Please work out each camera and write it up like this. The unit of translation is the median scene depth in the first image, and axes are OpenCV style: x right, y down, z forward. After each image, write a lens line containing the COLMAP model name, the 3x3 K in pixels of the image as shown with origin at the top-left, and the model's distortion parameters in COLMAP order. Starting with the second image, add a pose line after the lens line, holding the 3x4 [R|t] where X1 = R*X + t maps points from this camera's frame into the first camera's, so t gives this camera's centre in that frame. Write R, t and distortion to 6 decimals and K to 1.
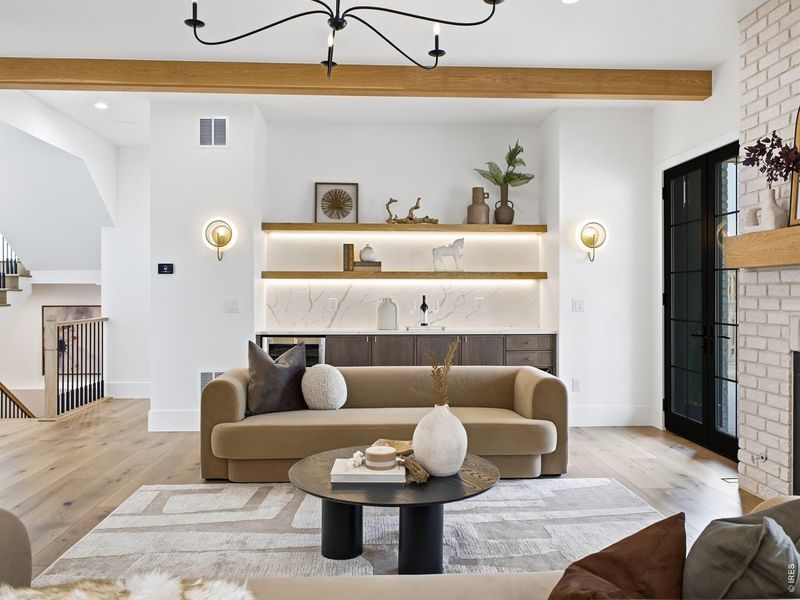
lens RADIAL K [[629.6, 0, 401.1], [0, 629.6, 297.1], [0, 0, 1]] dist [0.005847, -0.003968]
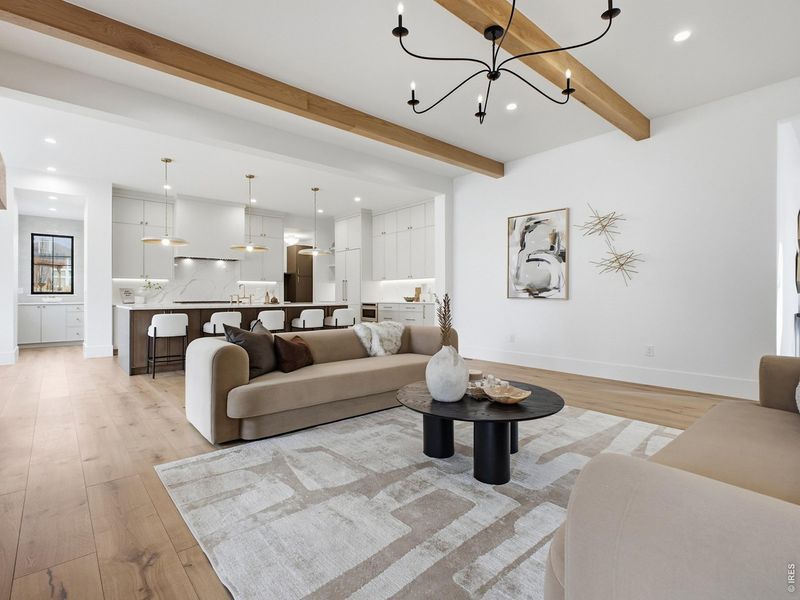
lens RADIAL K [[395.2, 0, 402.5], [0, 395.2, 297.5], [0, 0, 1]] dist [0.000717, -0.000358]
pose [[-0.782738, 0.003505, -0.622341, 0.300706], [-0.004020, 0.999935, 0.010688, 0.030268], [0.622338, 0.010867, -0.782673, 0.749780]]
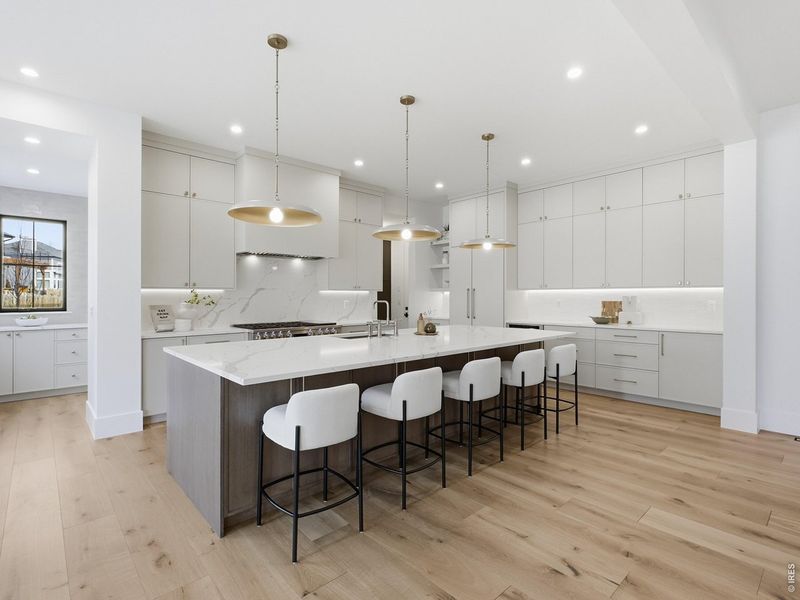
lens RADIAL K [[399.2, 0, 401.0], [0, 399.2, 299.1], [0, 0, 1]] dist [0.000492, 0.000459]
pose [[-0.772599, 0.002513, -0.634889, 0.330001], [-0.005113, 0.999935, 0.010180, -0.001310], [0.634874, 0.011112, -0.772536, 0.109612]]
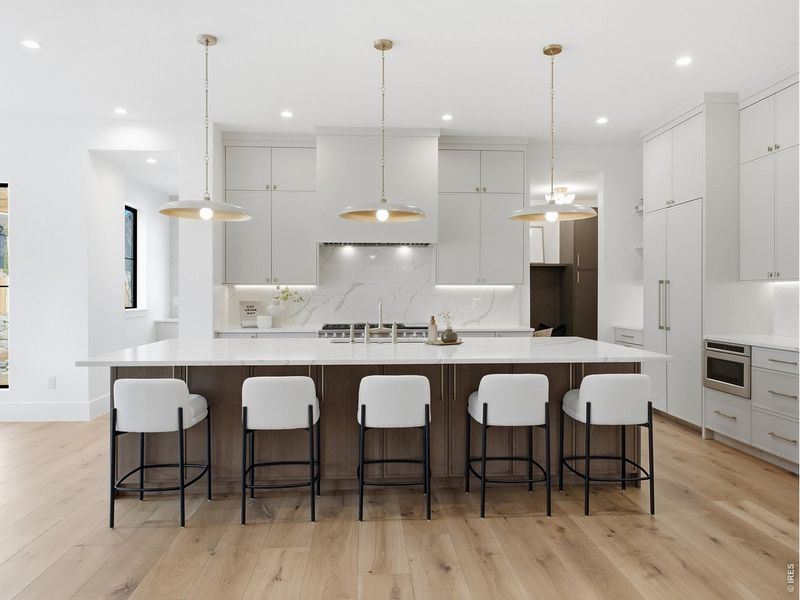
lens RADIAL K [[581.9, 0, 401.9], [0, 581.9, 296.0], [0, 0, 1]] dist [0.001151, -0.000584]
pose [[-0.999911, -0.002437, -0.013080, -0.048232], [-0.002600, 0.999919, 0.012450, -0.004329], [0.013049, 0.012483, -0.999837, 0.331135]]
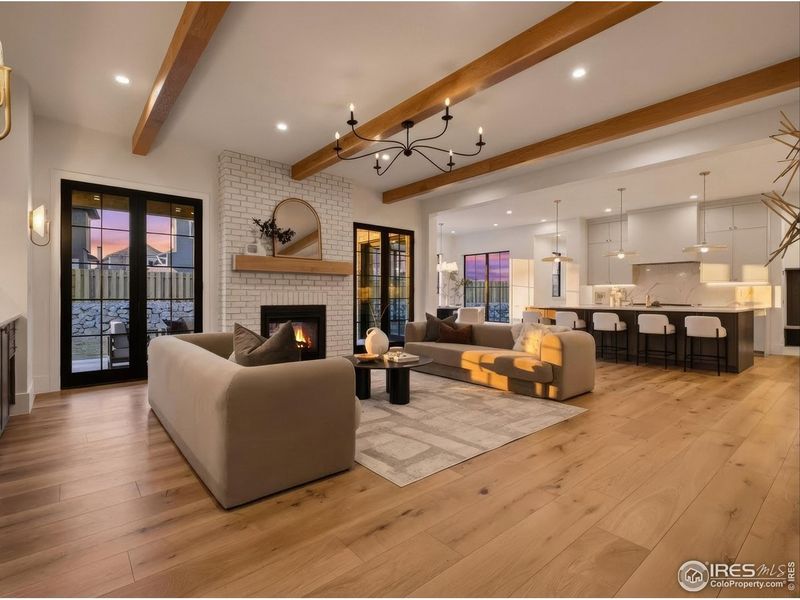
lens RADIAL K [[395.2, 0, 402.5], [0, 395.2, 297.5], [0, 0, 1]] dist [0.000717, -0.000358]
pose [[-0.612831, -0.004678, 0.790200, -0.547762], [0.002183, 0.999969, 0.007613, 0.024306], [-0.790211, 0.006390, -0.612802, 0.870539]]
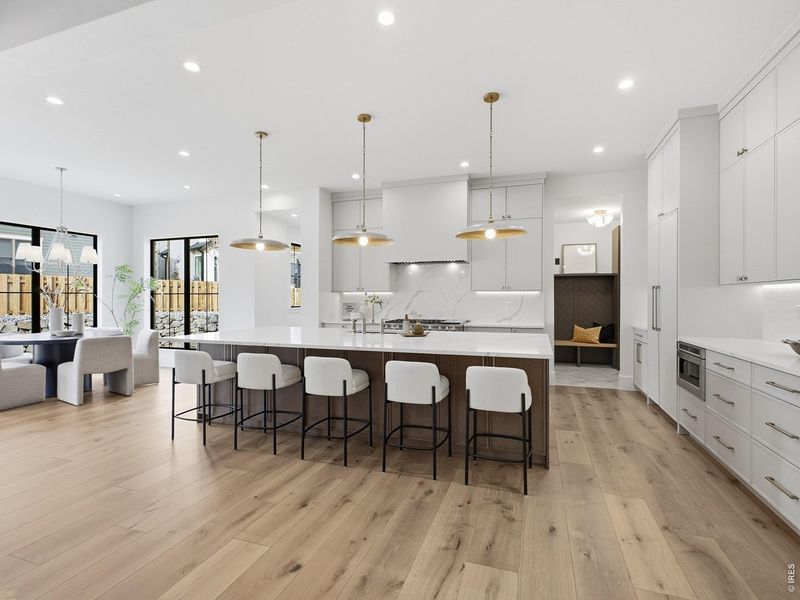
lens RADIAL K [[395.2, 0, 402.5], [0, 395.2, 297.5], [0, 0, 1]] dist [0.000717, -0.000358]
pose [[-0.927130, -0.001232, 0.374737, -0.321524], [0.000983, 0.999983, 0.005720, -0.002410], [-0.374738, 0.005671, -0.927114, 0.223733]]
